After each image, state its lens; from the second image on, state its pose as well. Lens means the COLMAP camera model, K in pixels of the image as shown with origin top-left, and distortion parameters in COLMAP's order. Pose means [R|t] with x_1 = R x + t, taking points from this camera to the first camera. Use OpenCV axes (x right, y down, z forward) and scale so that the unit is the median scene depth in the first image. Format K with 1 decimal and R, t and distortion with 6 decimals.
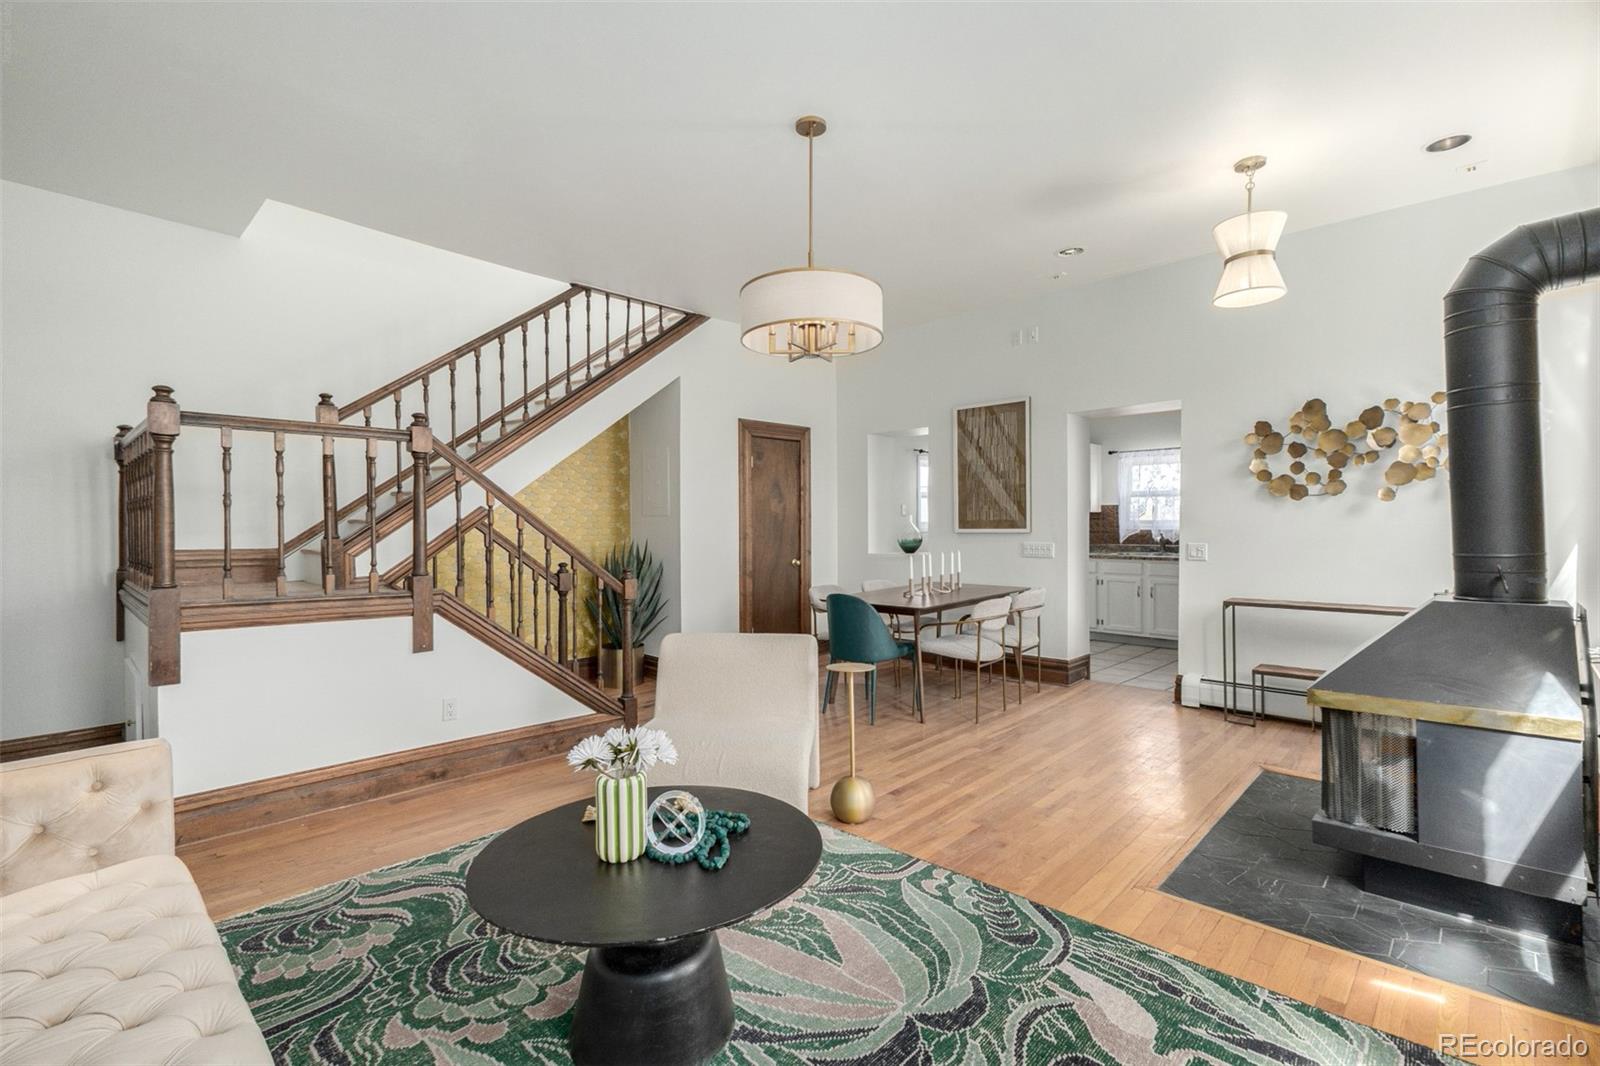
lens RADIAL K [[712.3, 0, 795.4], [0, 712.3, 531.5], [0, 0, 1]] dist [0.030385, -0.010117]
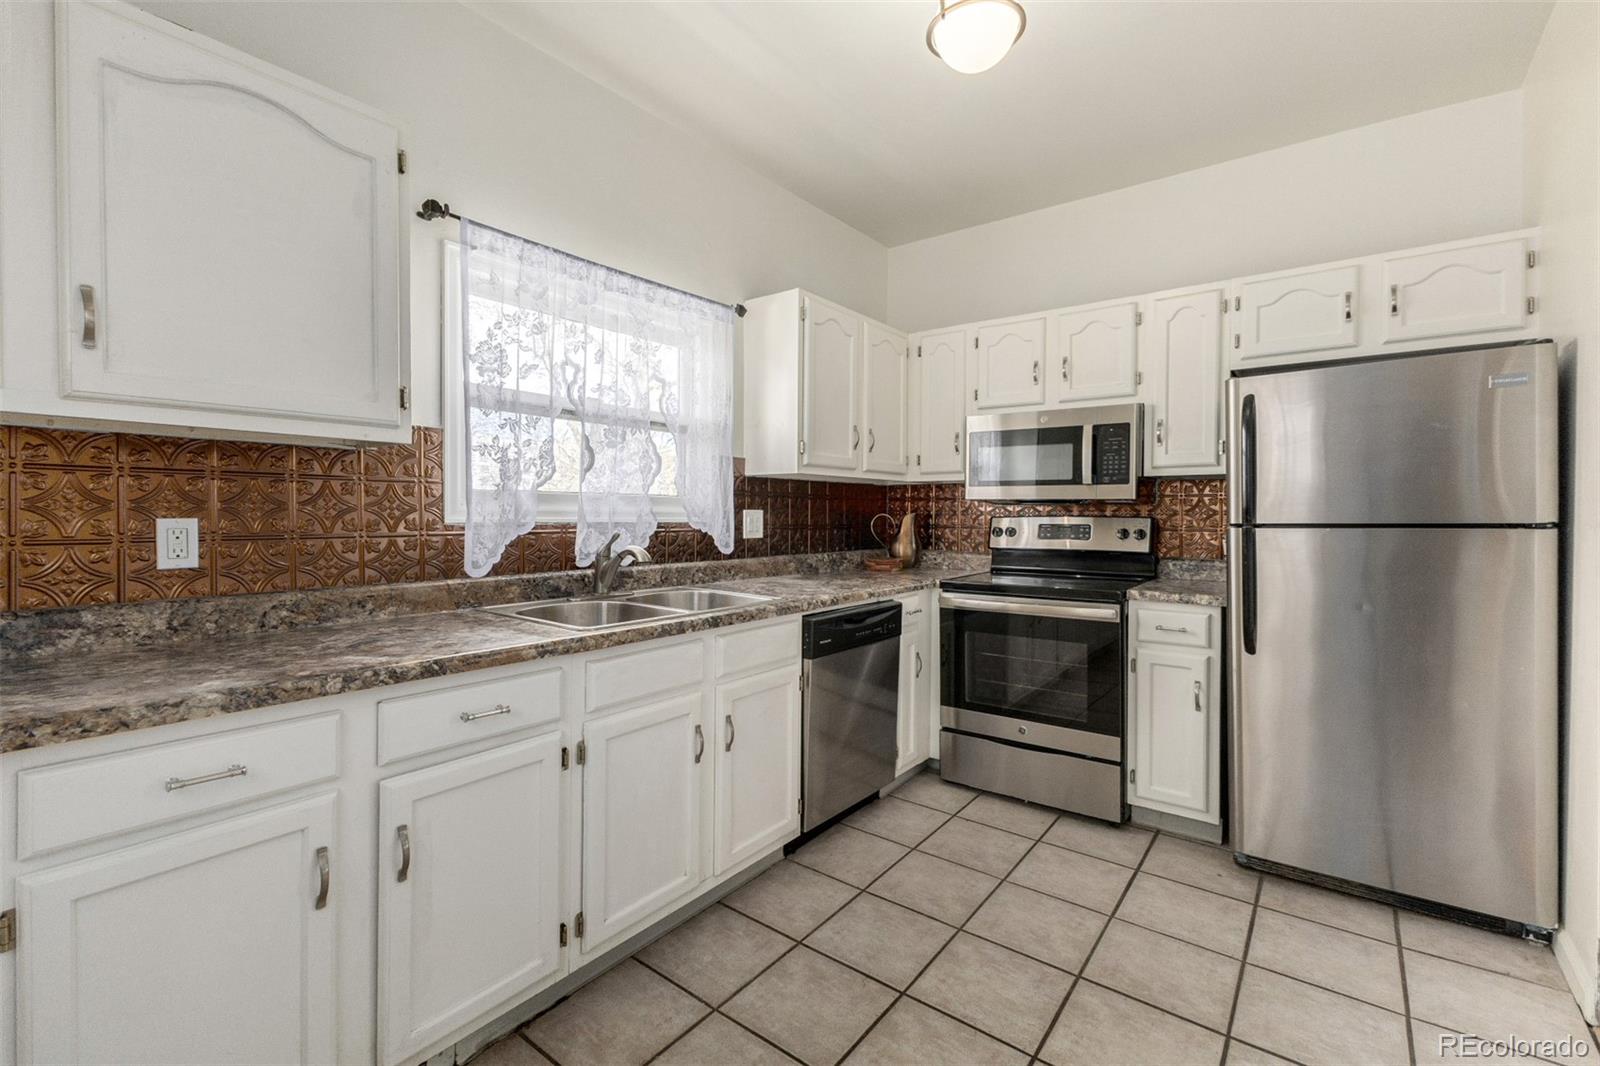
lens RADIAL K [[693.1, 0, 799.3], [0, 693.1, 526.6], [0, 0, 1]] dist [0.002045, -0.000116]
pose [[-0.105799, -0.021481, 0.994156, 0.321115], [0.009881, 0.999695, 0.022652, -0.012000], [-0.994338, 0.012219, -0.105554, 1.609269]]
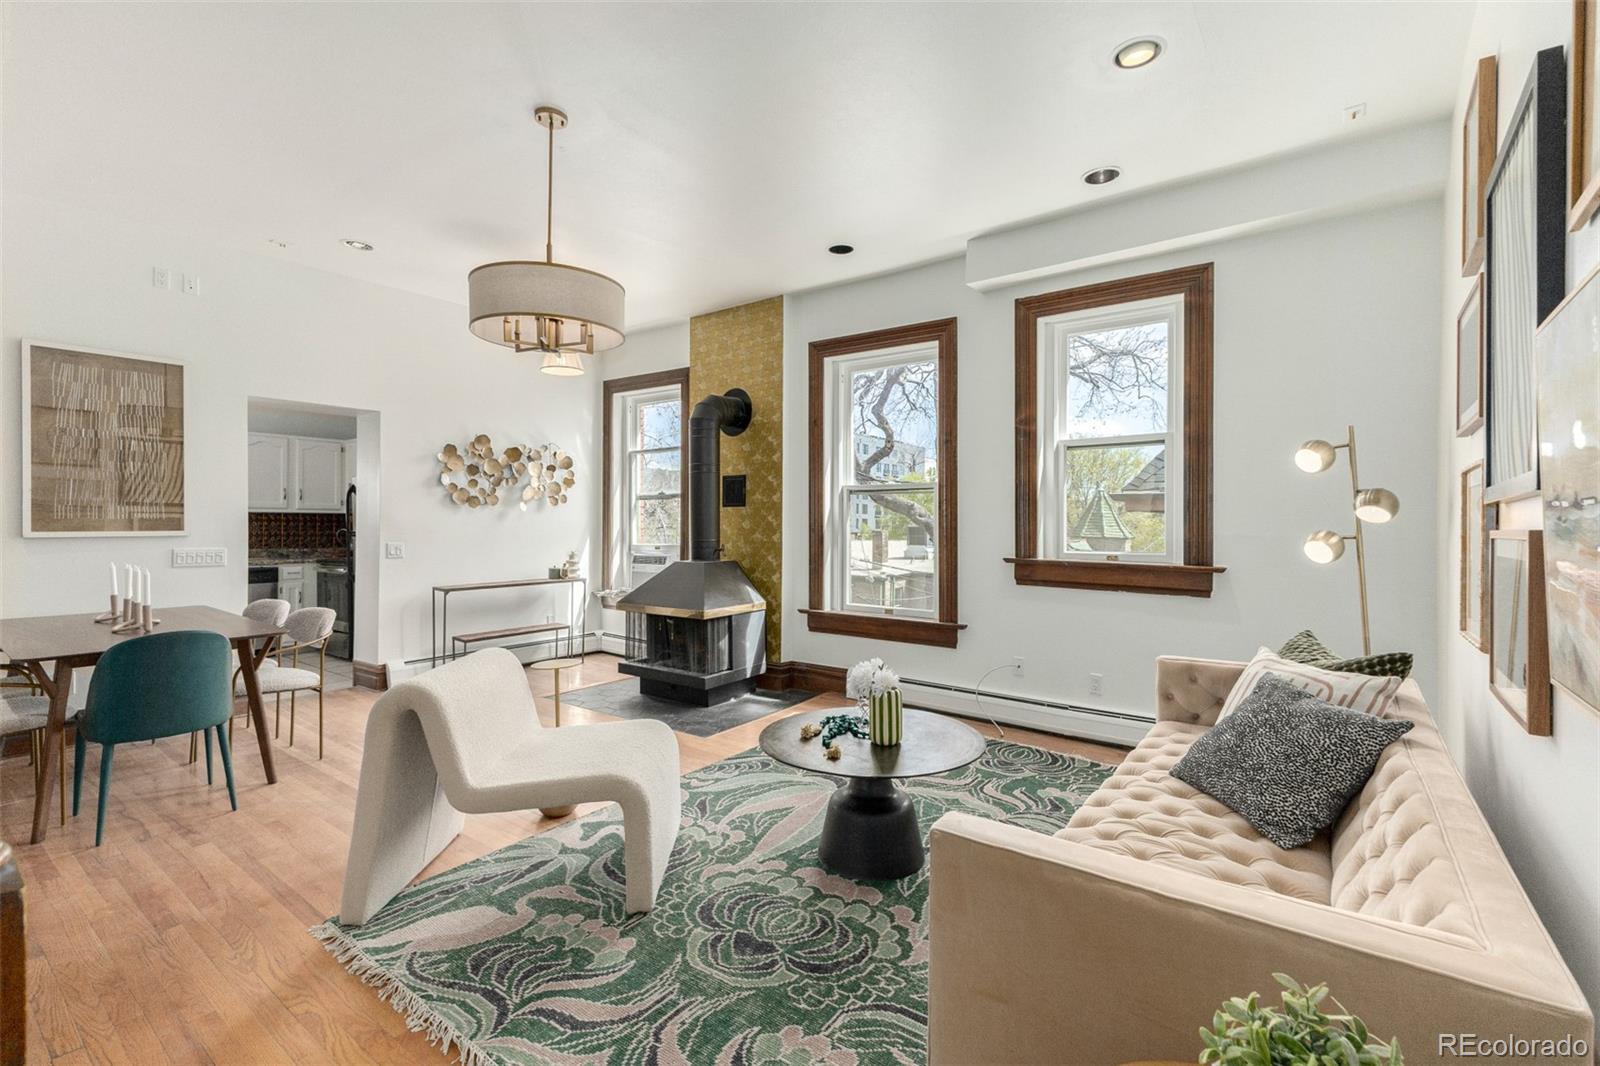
lens RADIAL K [[718.9, 0, 804.6], [0, 718.9, 527.3], [0, 0, 1]] dist [0.026436, -0.000397]
pose [[-0.119073, 0.000599, 0.992885, -0.690385], [0.007640, 0.999971, 0.000312, -0.002906], [-0.992856, 0.007623, -0.119074, 0.537355]]
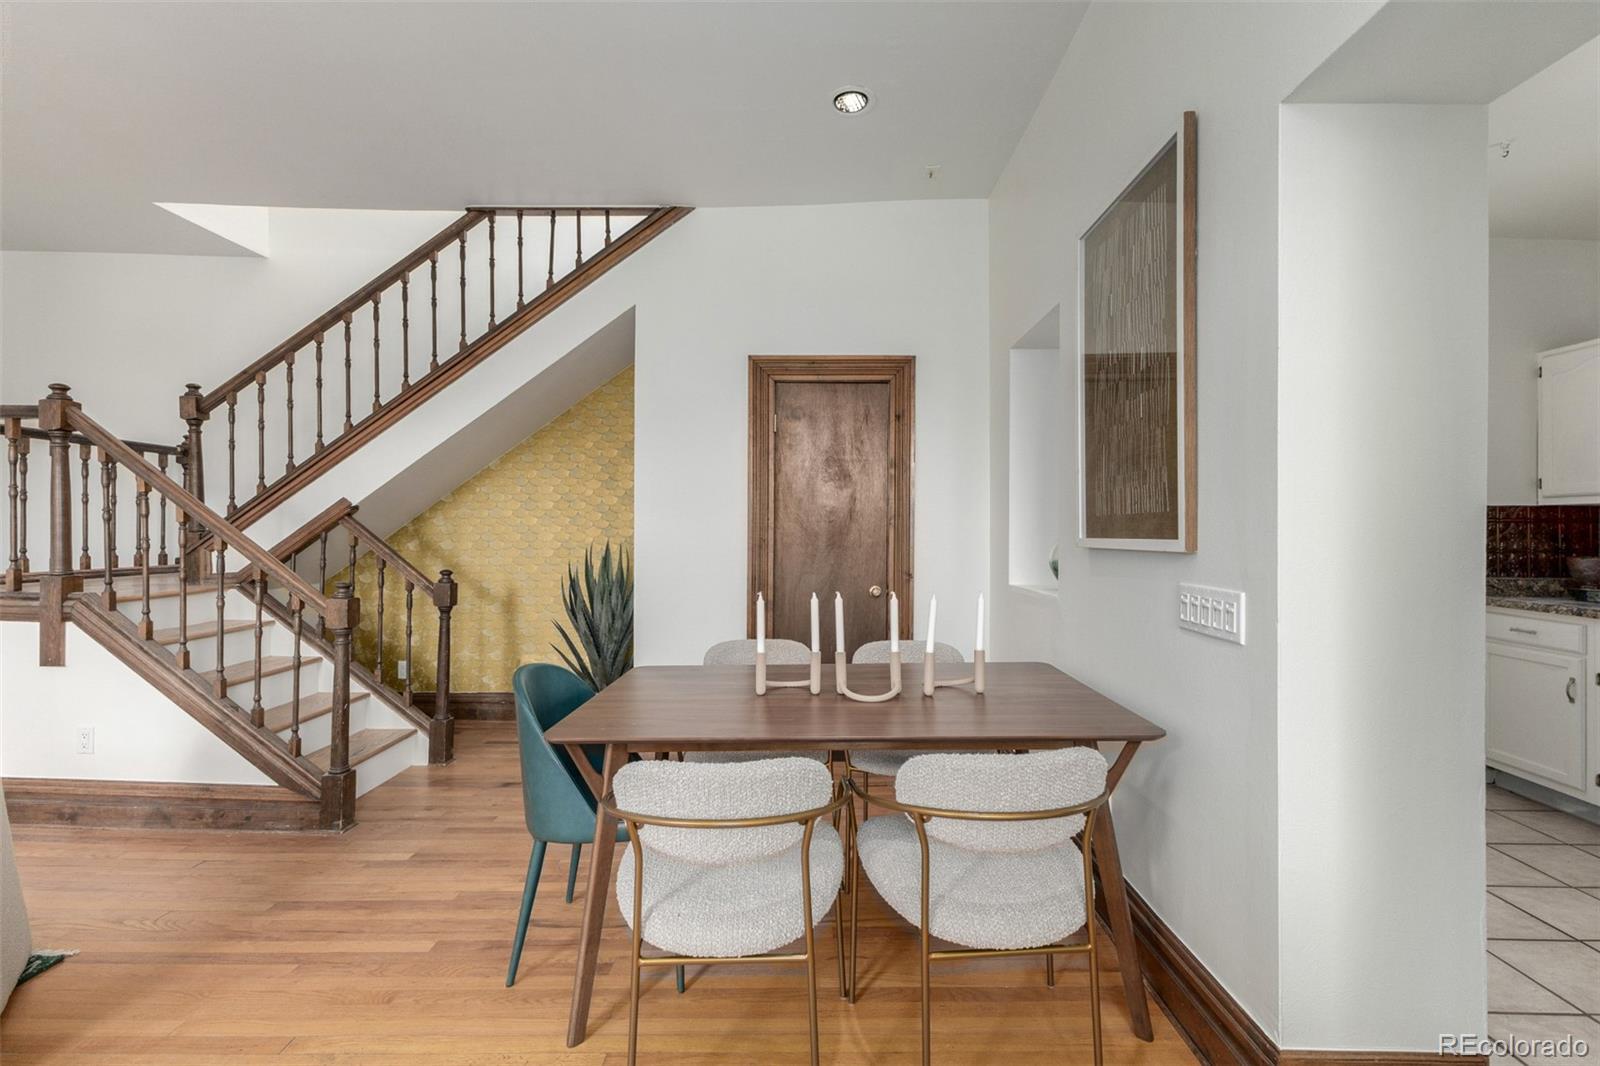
lens RADIAL K [[666.8, 0, 809.6], [0, 666.8, 529.3], [0, 0, 1]] dist [0.000895, -0.000042]
pose [[0.686567, 0.008663, -0.727015, 0.529013], [-0.019558, 0.999787, -0.006557, -0.004539], [0.726803, 0.018721, 0.686590, 0.880864]]
